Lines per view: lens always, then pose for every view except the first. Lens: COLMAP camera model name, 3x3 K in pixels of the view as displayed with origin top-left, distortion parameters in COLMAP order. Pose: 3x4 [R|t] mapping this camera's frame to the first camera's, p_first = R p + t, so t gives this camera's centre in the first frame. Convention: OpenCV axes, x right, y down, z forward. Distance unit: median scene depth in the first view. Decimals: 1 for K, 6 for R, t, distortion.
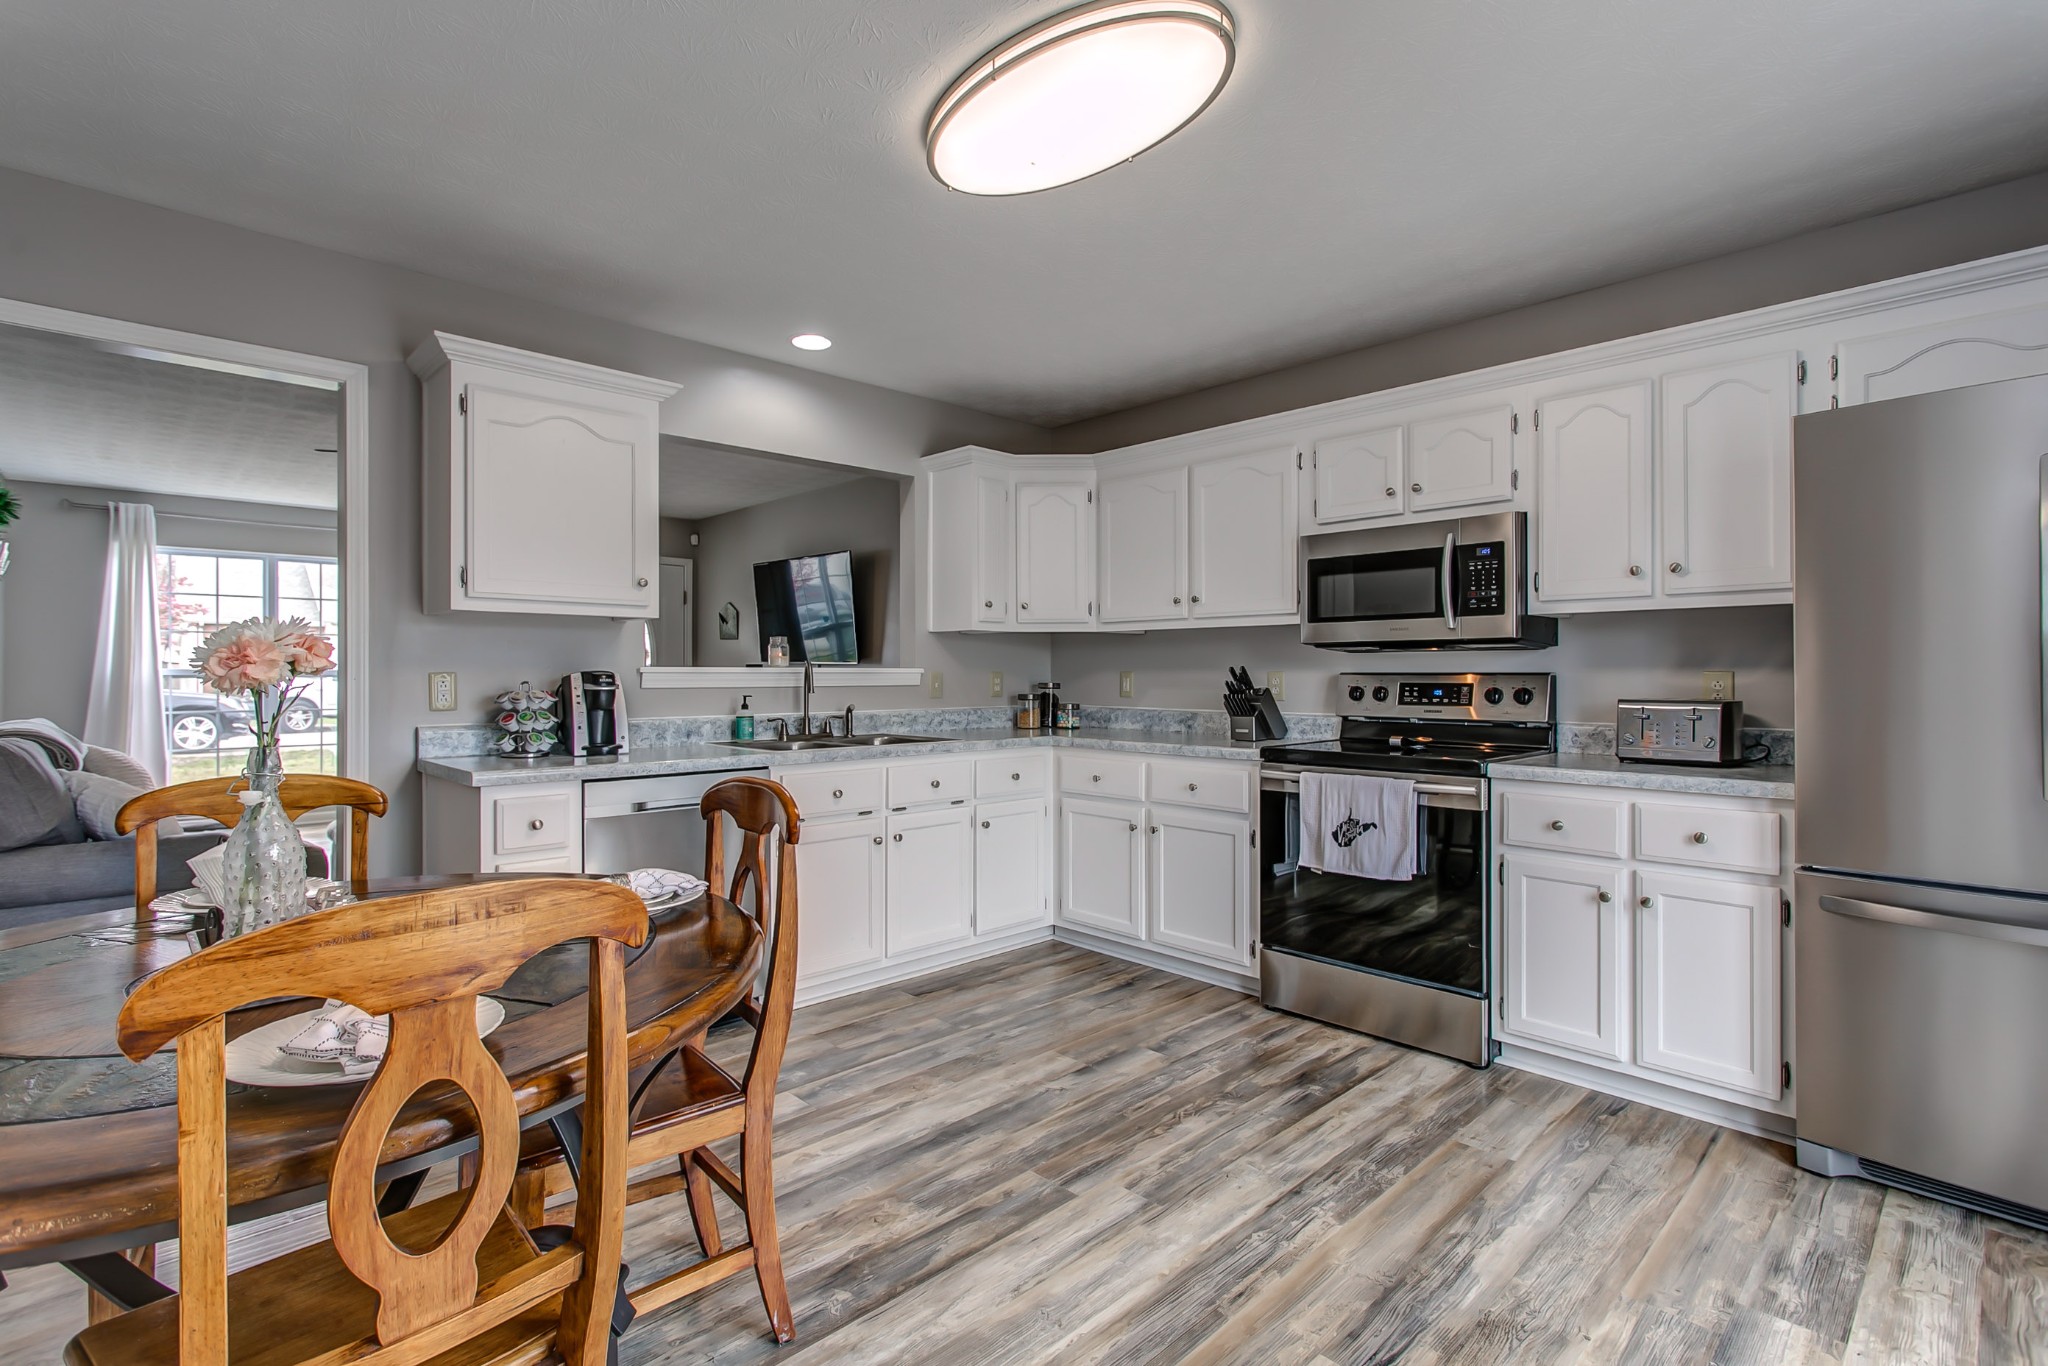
lens RADIAL K [[966.6, 0, 1012.7], [0, 966.6, 673.1], [0, 0, 1]] dist [-0.004040, -0.001145]
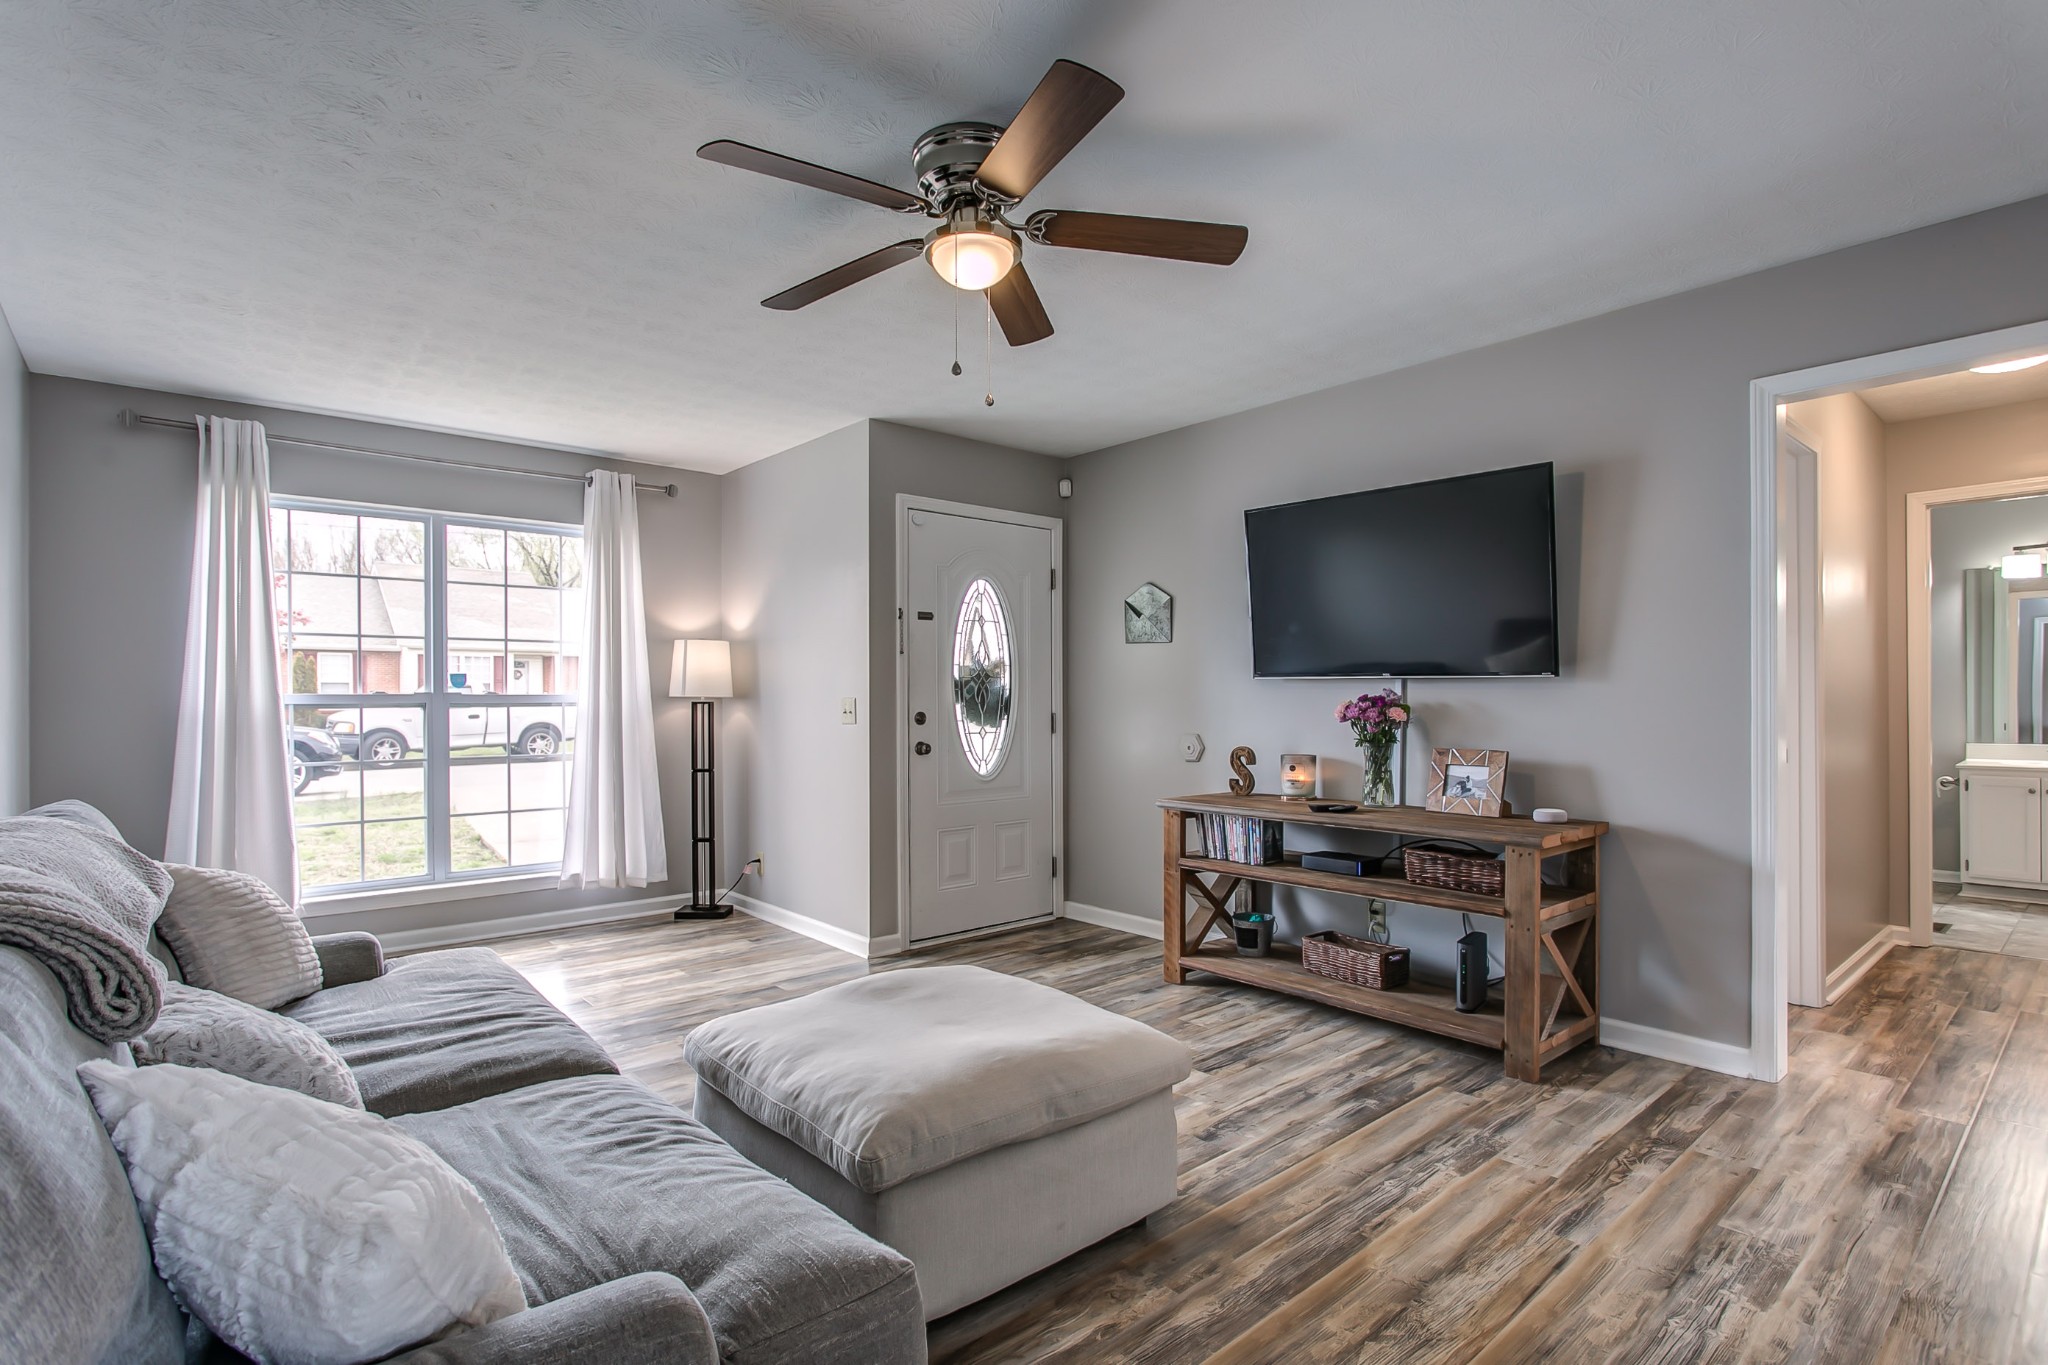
lens RADIAL K [[1015.6, 0, 1020.6], [0, 1015.6, 703.2], [0, 0, 1]] dist [-0.011151, 0.003490]
pose [[0.998286, -0.003443, -0.058420, -0.762477], [0.003677, 0.999986, 0.003904, 0.002980], [0.058406, -0.004112, 0.998284, 0.783822]]
